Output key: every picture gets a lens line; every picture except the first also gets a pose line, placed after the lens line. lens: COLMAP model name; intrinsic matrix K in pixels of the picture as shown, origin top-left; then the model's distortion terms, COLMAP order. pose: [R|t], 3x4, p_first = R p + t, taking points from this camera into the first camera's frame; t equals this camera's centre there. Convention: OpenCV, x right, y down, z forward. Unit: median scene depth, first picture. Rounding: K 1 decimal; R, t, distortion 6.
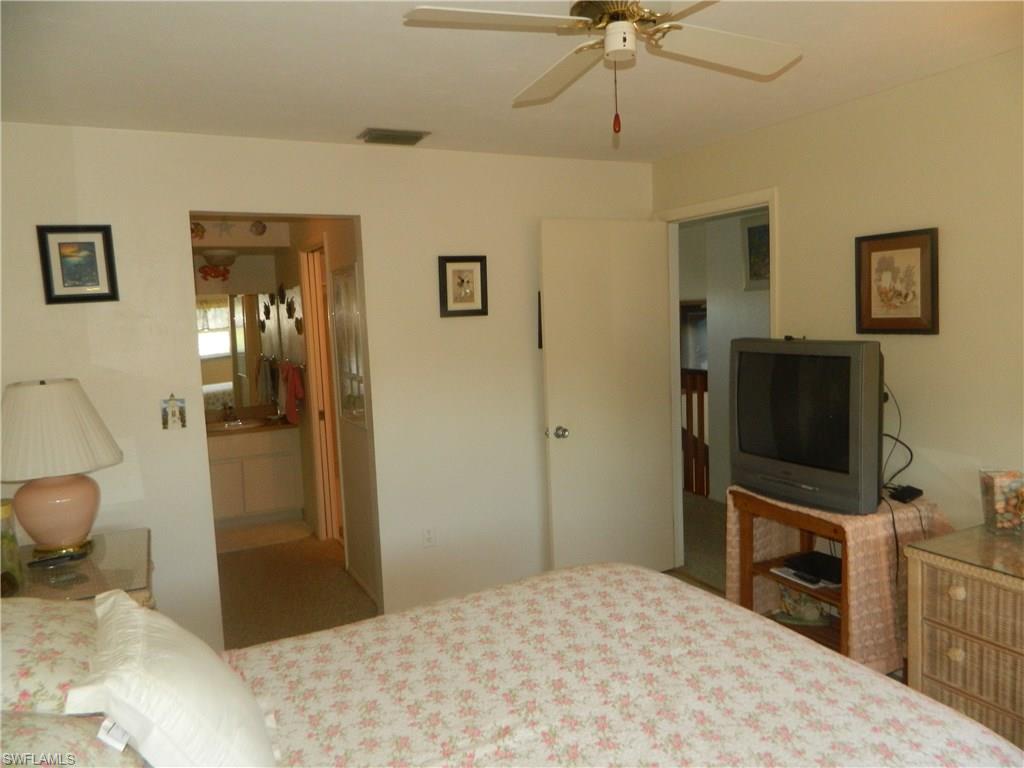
lens RADIAL K [[756.6, 0, 511.8], [0, 756.6, 383.5], [0, 0, 1]] dist [-0.003049, 0.002719]
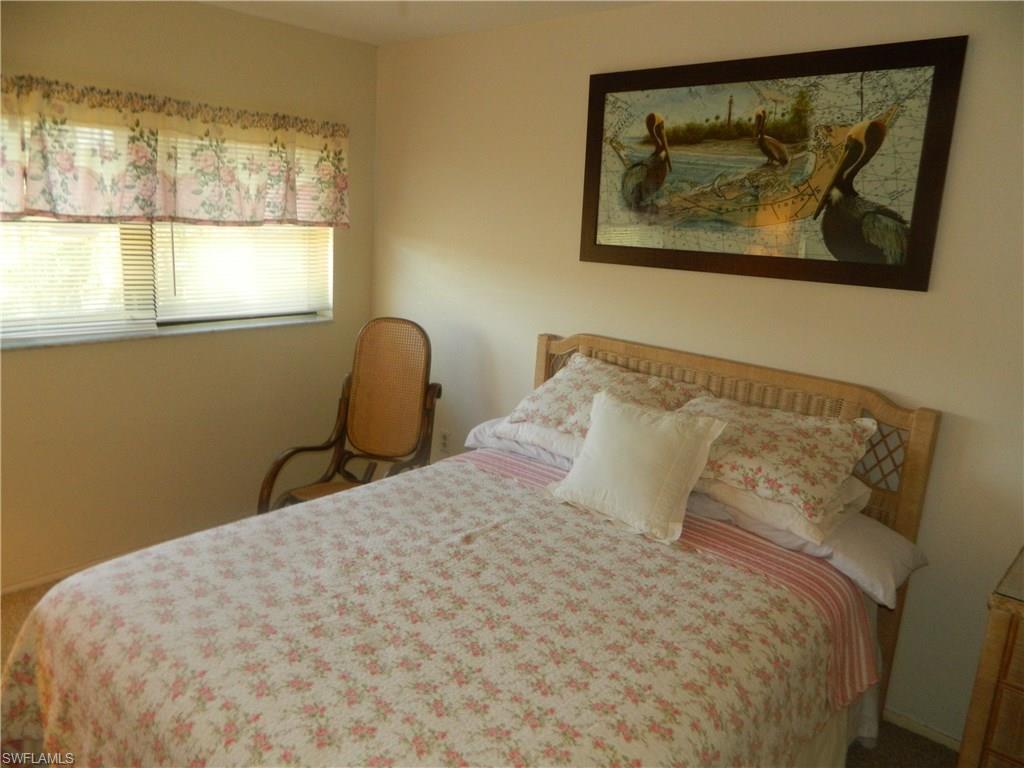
lens RADIAL K [[756.6, 0, 511.4], [0, 756.6, 383.9], [0, 0, 1]] dist [-0.003049, 0.002719]
pose [[-0.928499, 0.074106, -0.363866, 0.325247], [-0.053223, 0.943209, 0.327909, -0.210781], [0.367502, 0.323829, -0.871824, 1.761447]]
